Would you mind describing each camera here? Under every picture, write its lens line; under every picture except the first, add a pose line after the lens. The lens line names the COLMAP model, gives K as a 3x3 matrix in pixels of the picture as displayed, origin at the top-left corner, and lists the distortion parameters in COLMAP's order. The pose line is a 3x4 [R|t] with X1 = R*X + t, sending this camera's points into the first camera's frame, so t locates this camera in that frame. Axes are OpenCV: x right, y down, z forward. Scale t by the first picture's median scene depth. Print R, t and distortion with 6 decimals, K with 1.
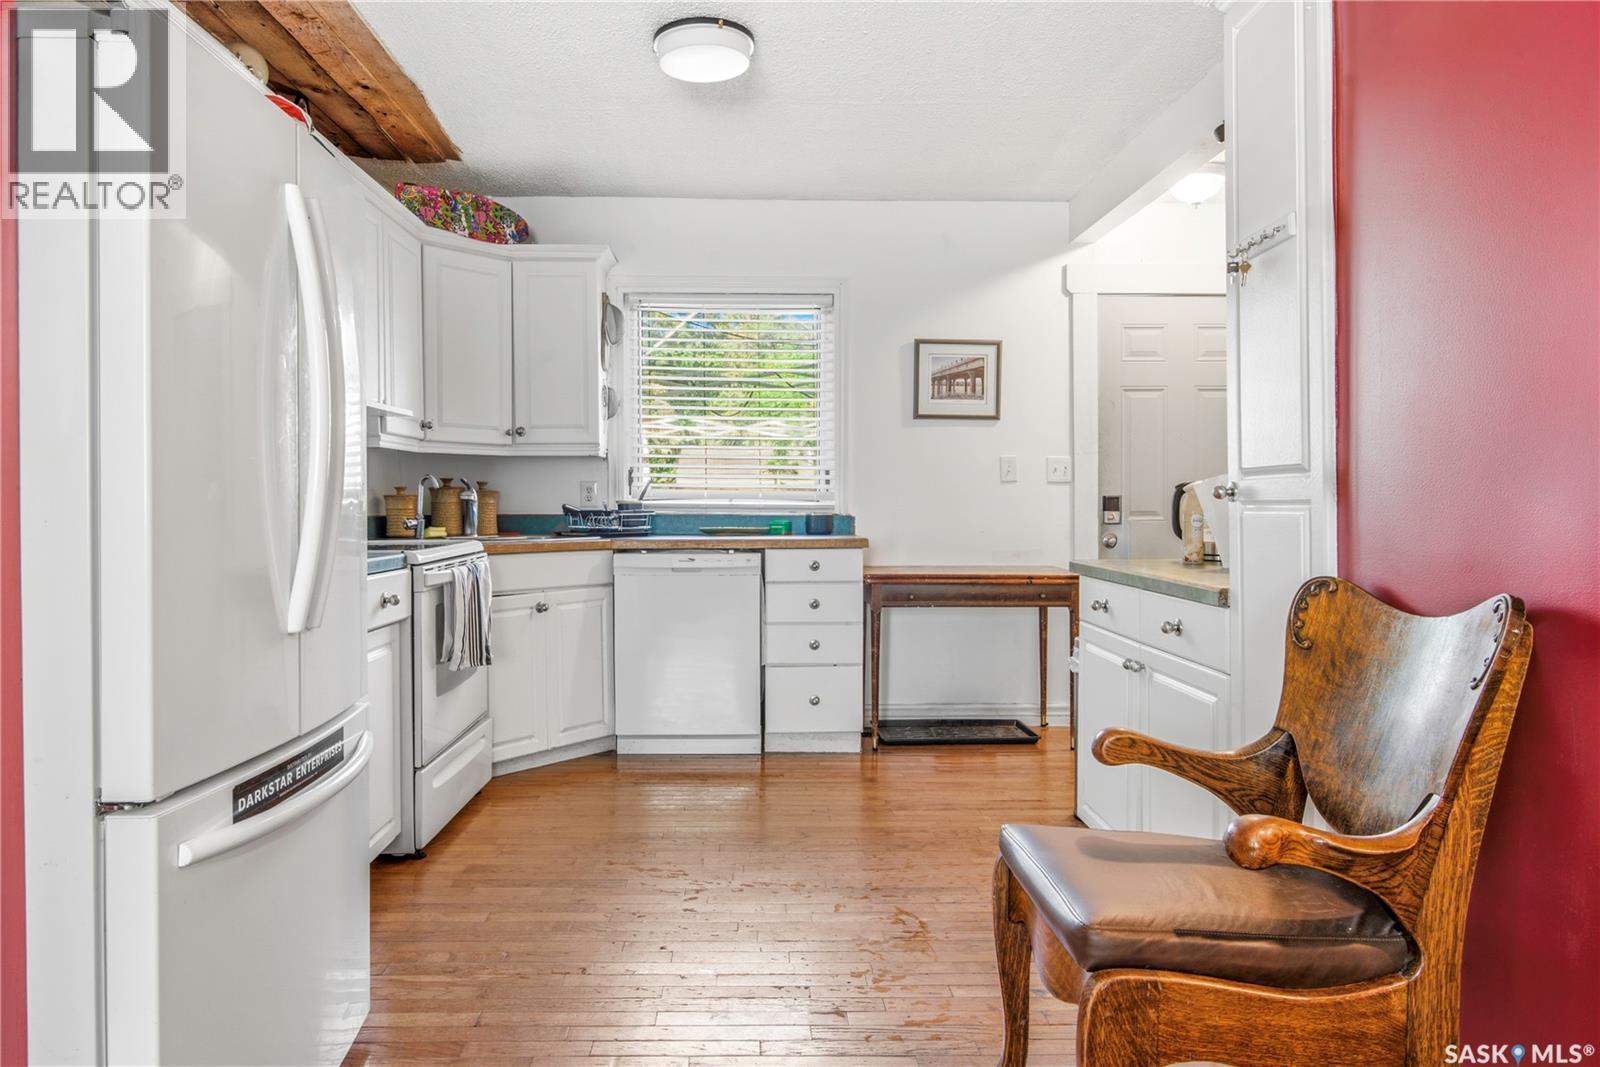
lens RADIAL K [[1007.0, 0, 771.4], [0, 1007.0, 513.4], [0, 0, 1]] dist [0.006574, -0.000037]
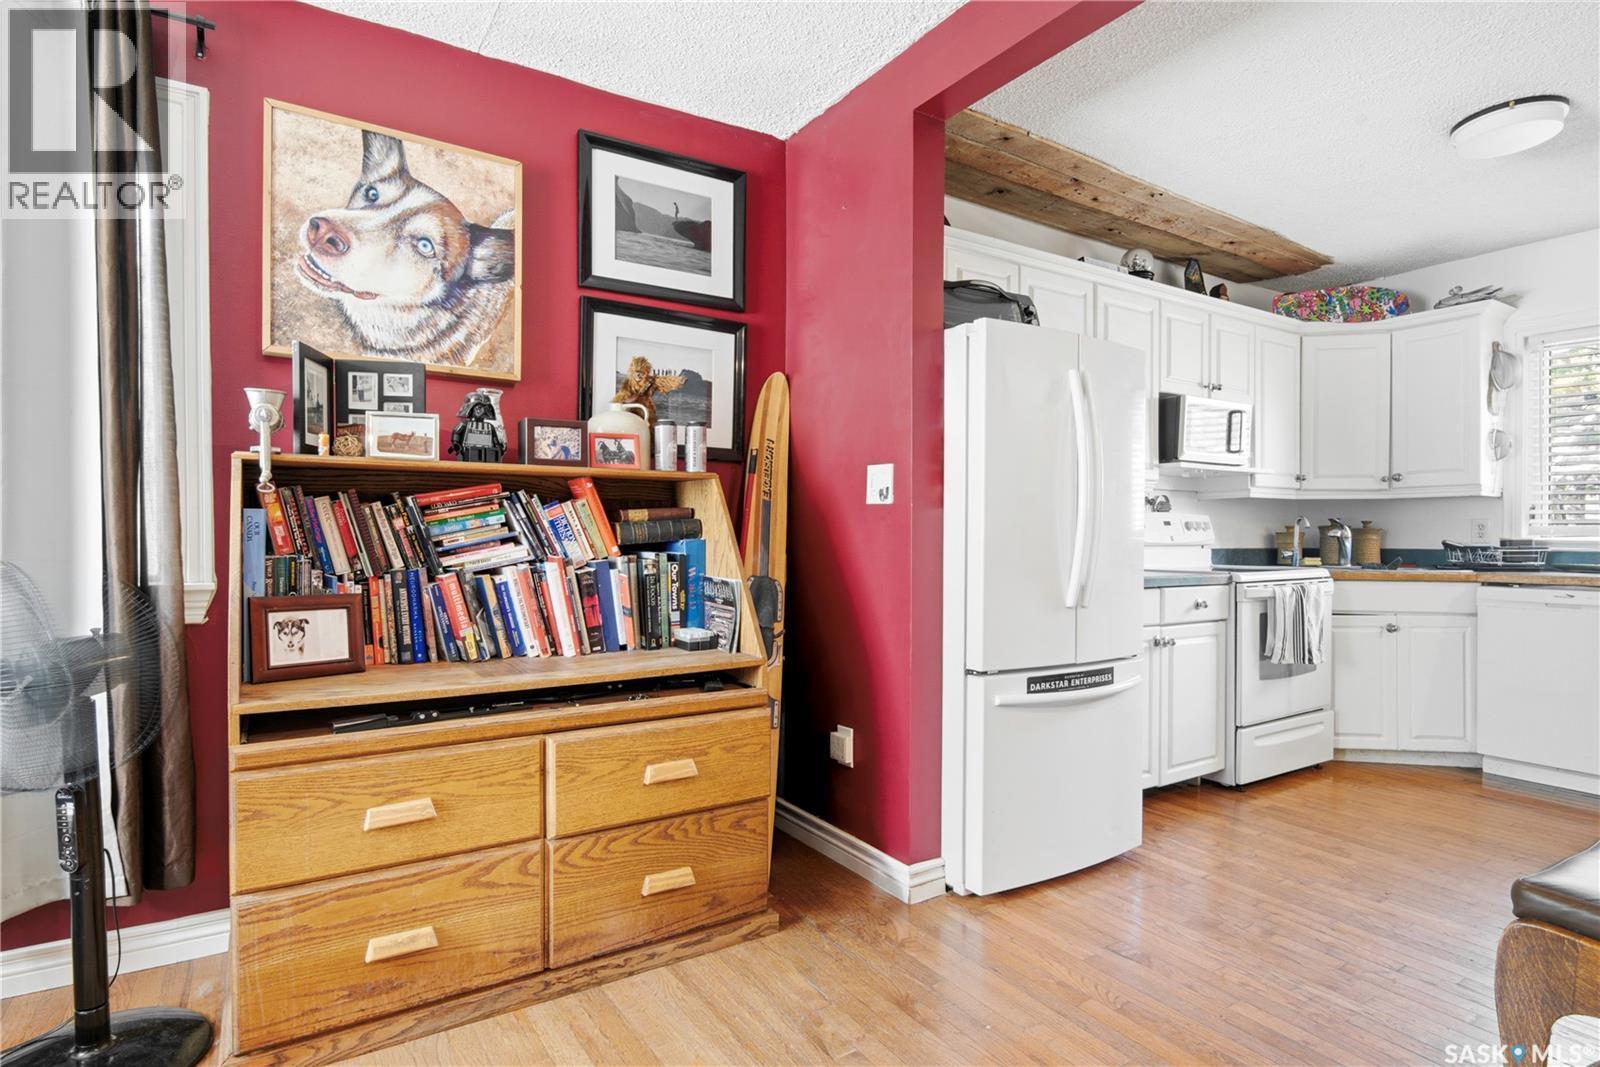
lens RADIAL K [[829.4, 0, 798.9], [0, 829.4, 546.5], [0, 0, 1]] dist [0.018757, -0.016759]
pose [[0.520644, 0.013568, -0.853666, 0.226712], [-0.013049, 0.999883, 0.007933, -0.000409], [0.853674, 0.007009, 0.520760, -0.093588]]
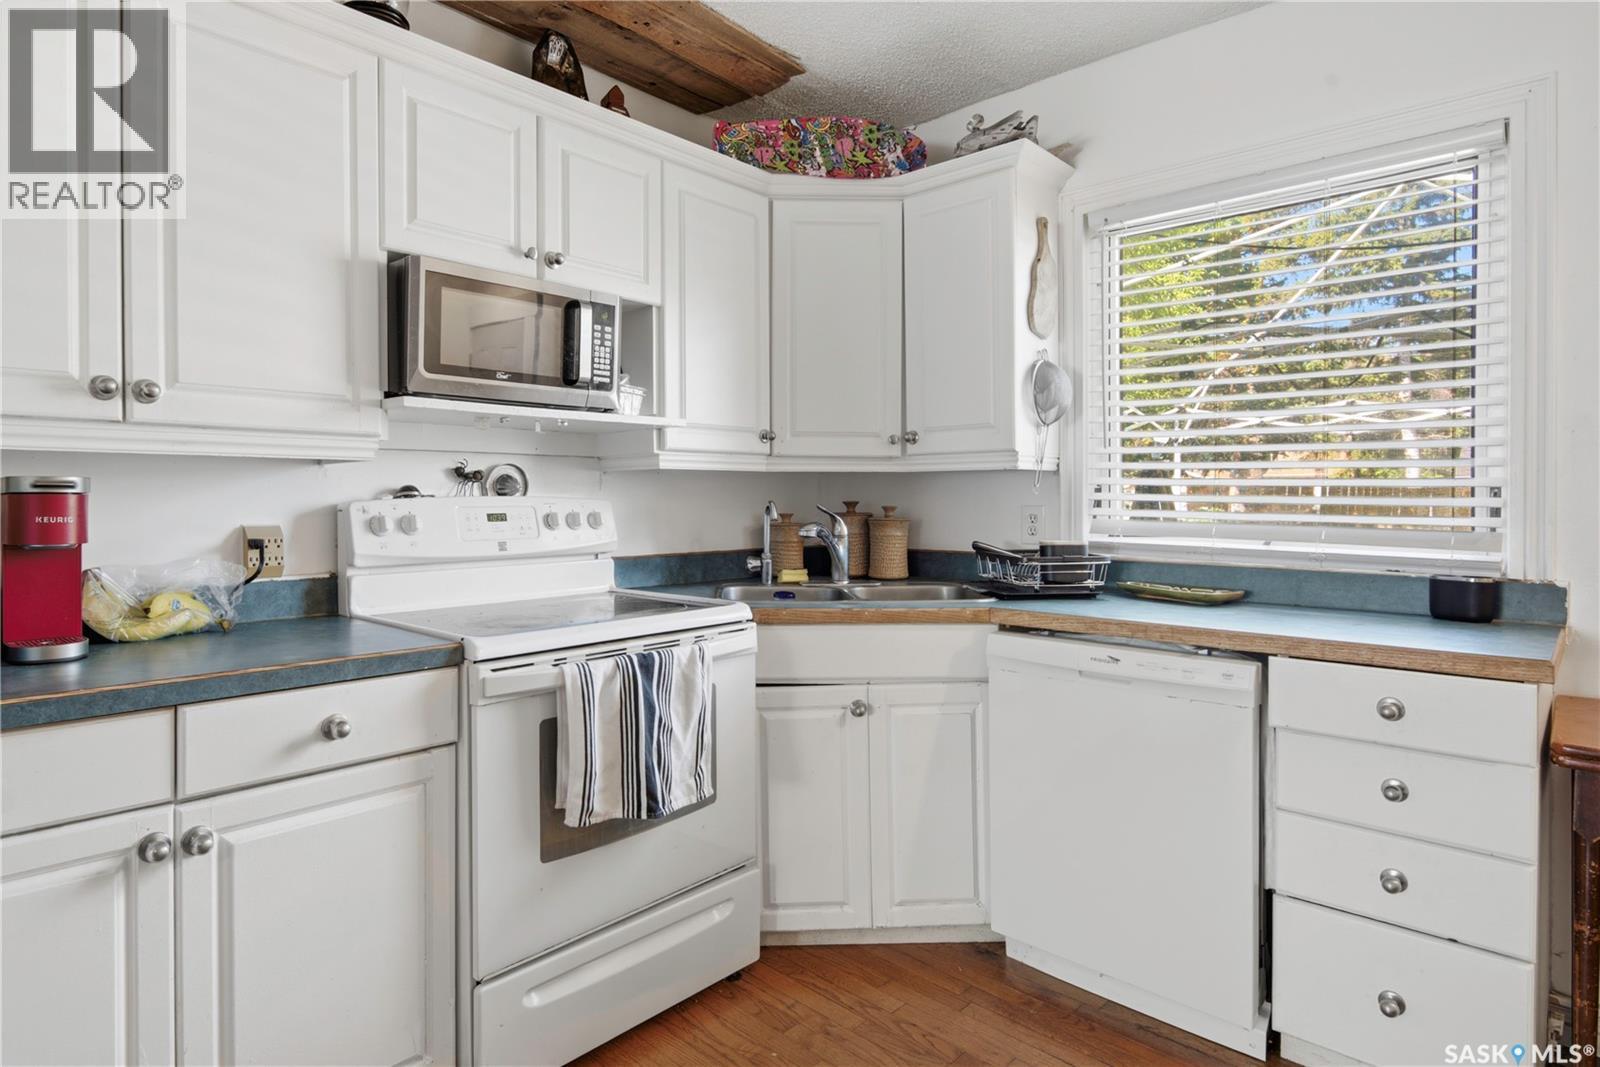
lens RADIAL K [[882.2, 0, 760.3], [0, 882.2, 499.8], [0, 0, 1]] dist [0.003674, 0.000033]
pose [[0.708899, 0.004738, -0.705294, 0.120262], [-0.010311, 0.999940, -0.003647, -0.036447], [0.705235, 0.009858, 0.708905, 0.516479]]
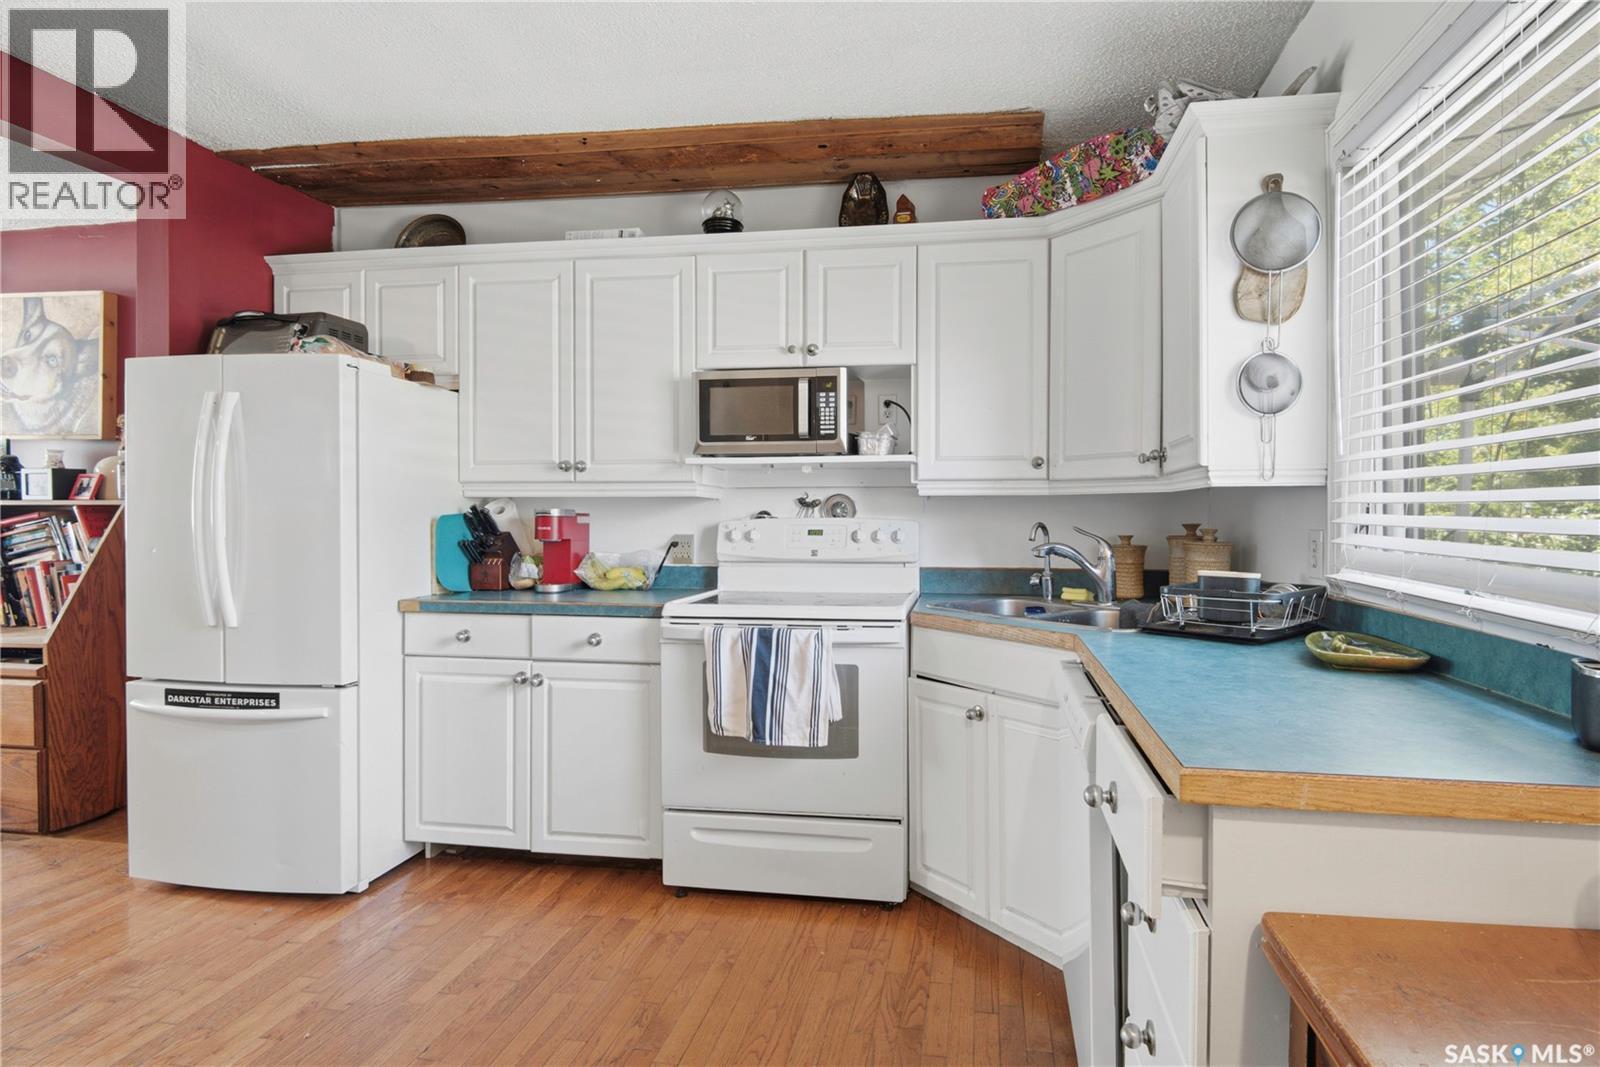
lens RADIAL K [[799.8, 0, 847.1], [0, 799.8, 527.8], [0, 0, 1]] dist [0.003132, -0.000059]
pose [[-0.163142, 0.012398, -0.986525, 0.318054], [-0.013982, 0.999792, 0.014877, -0.041161], [0.986503, 0.016220, -0.162935, 0.938350]]
